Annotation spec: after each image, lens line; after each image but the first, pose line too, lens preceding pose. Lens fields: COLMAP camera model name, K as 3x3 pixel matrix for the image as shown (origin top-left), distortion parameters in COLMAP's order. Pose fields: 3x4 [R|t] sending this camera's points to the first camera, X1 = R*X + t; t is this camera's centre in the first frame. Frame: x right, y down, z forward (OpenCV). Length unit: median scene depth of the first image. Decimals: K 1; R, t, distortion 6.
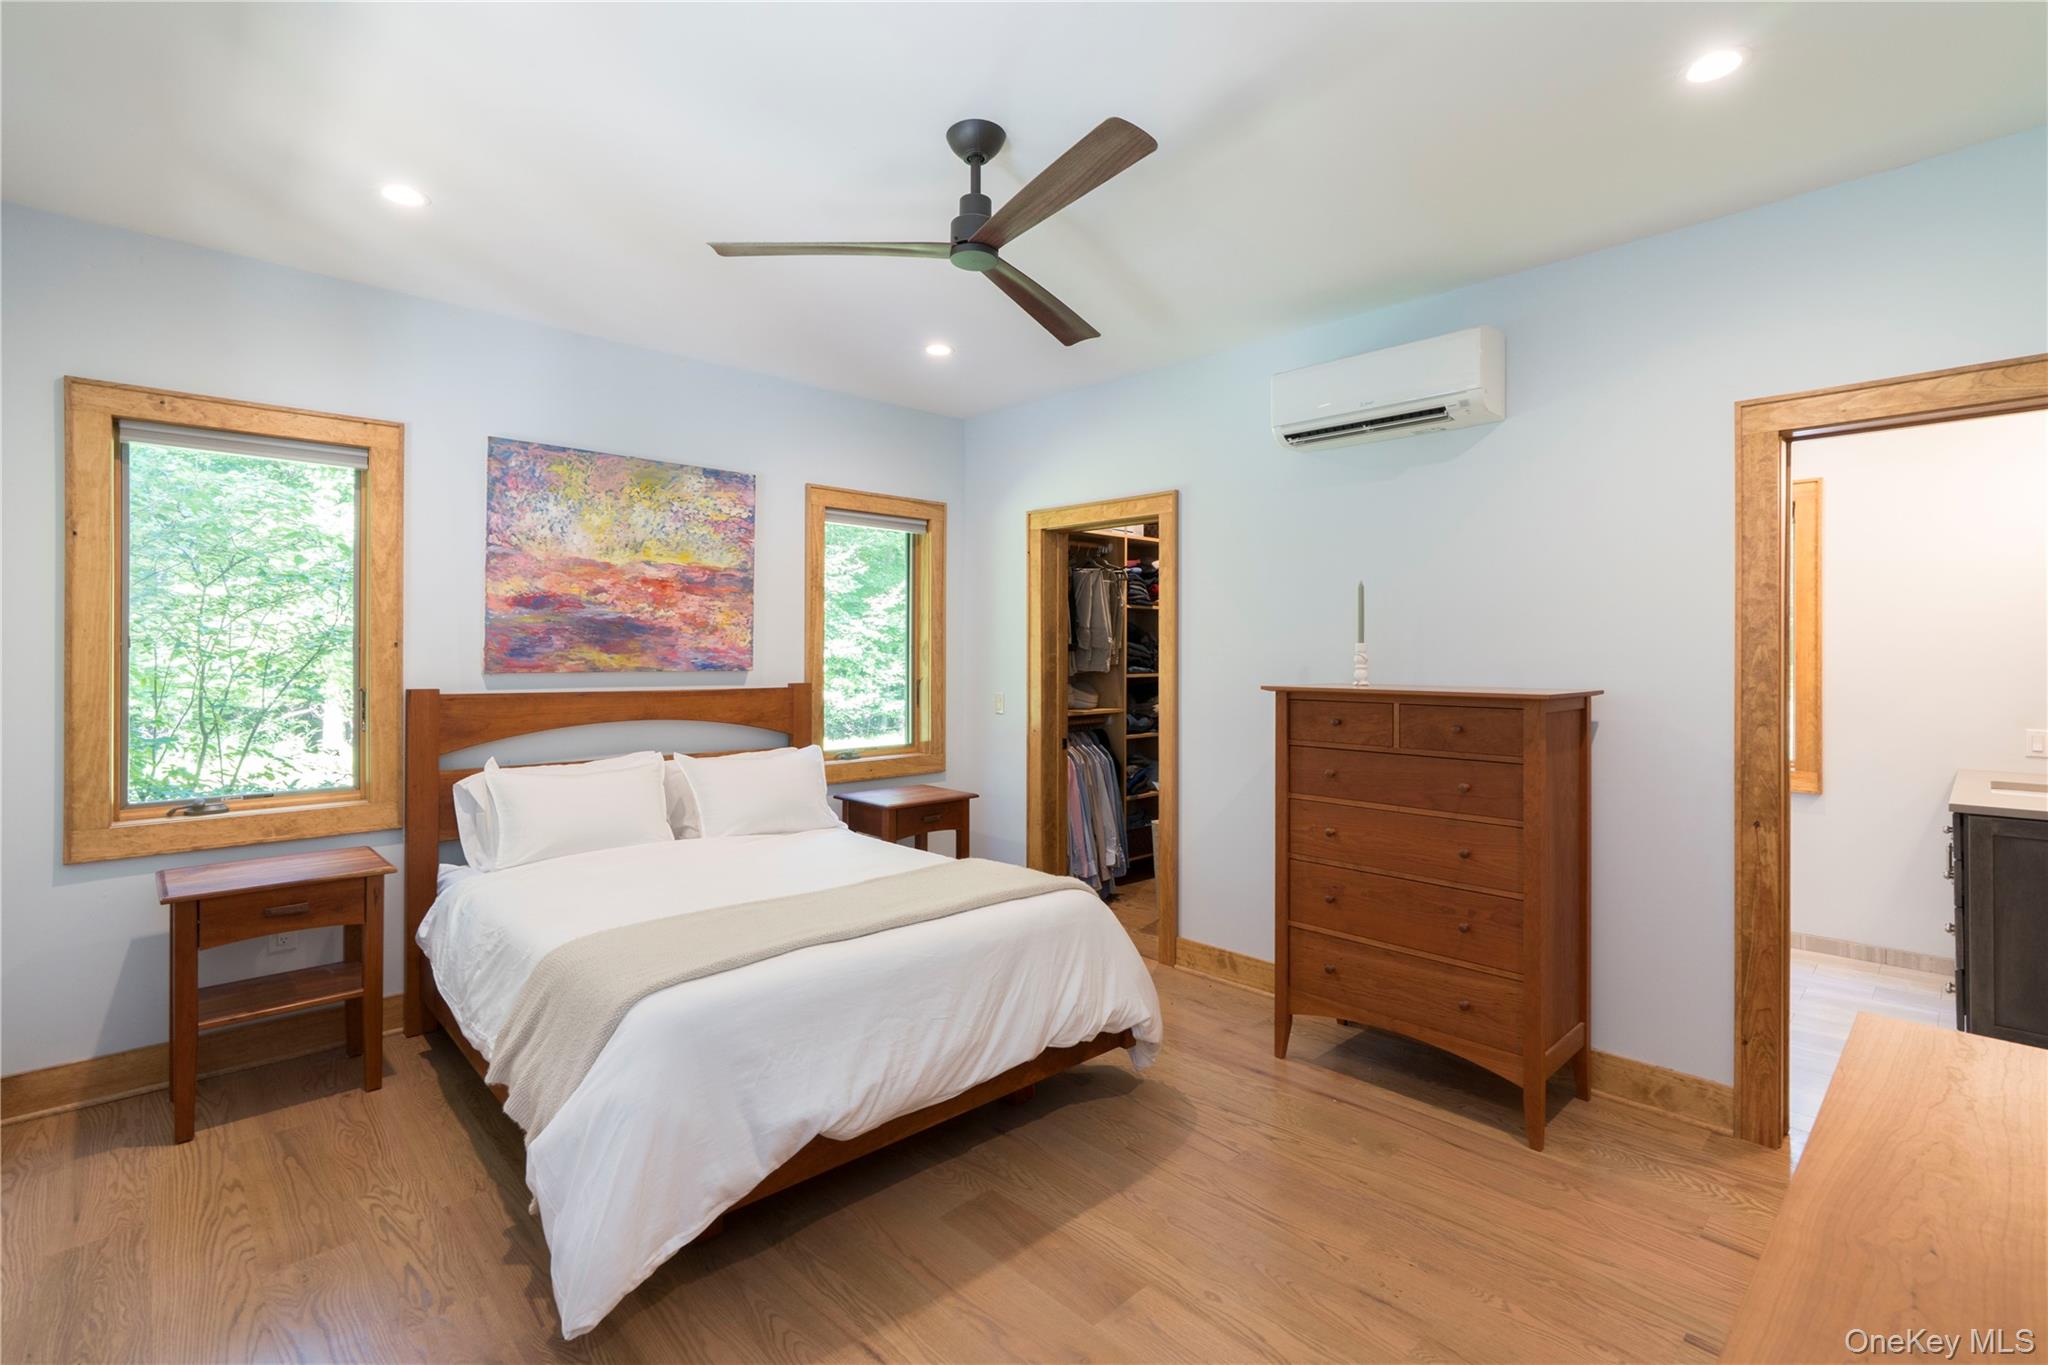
lens RADIAL K [[938.6, 0, 1024.3], [0, 938.6, 644.3], [0, 0, 1]] dist [-0.000058, 0.000408]
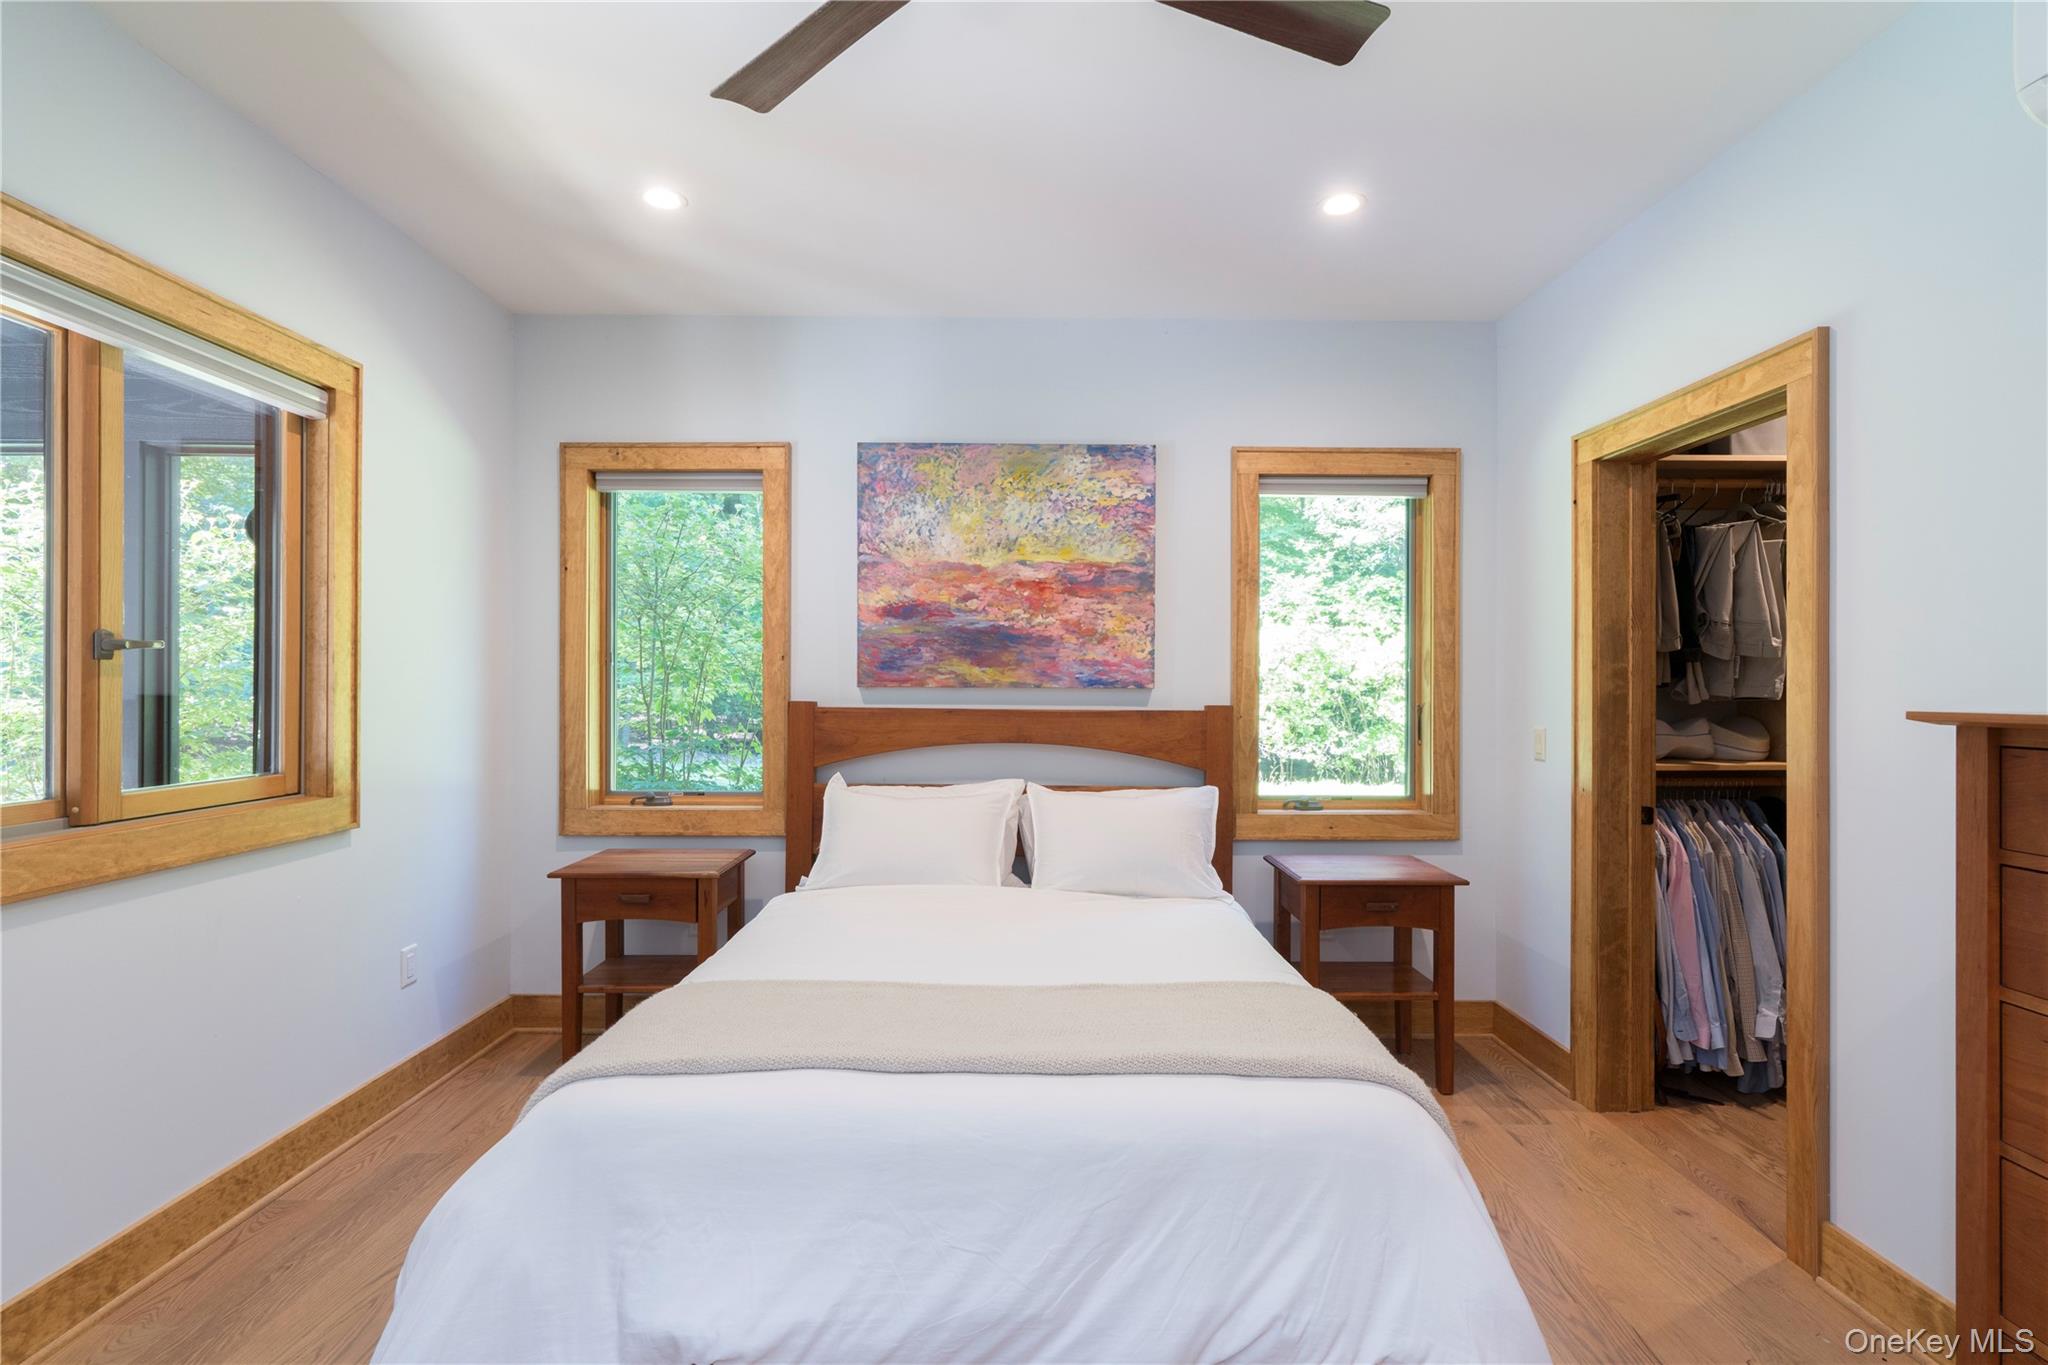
lens RADIAL K [[962.1, 0, 1024.0], [0, 962.1, 682.5], [0, 0, 1]] dist [-0.017368, 0.011666]
pose [[0.727663, -0.002917, -0.685929, 0.212159], [0.003600, 0.999993, -0.000434, 0.024903], [0.685925, -0.002154, 0.727669, 0.354055]]
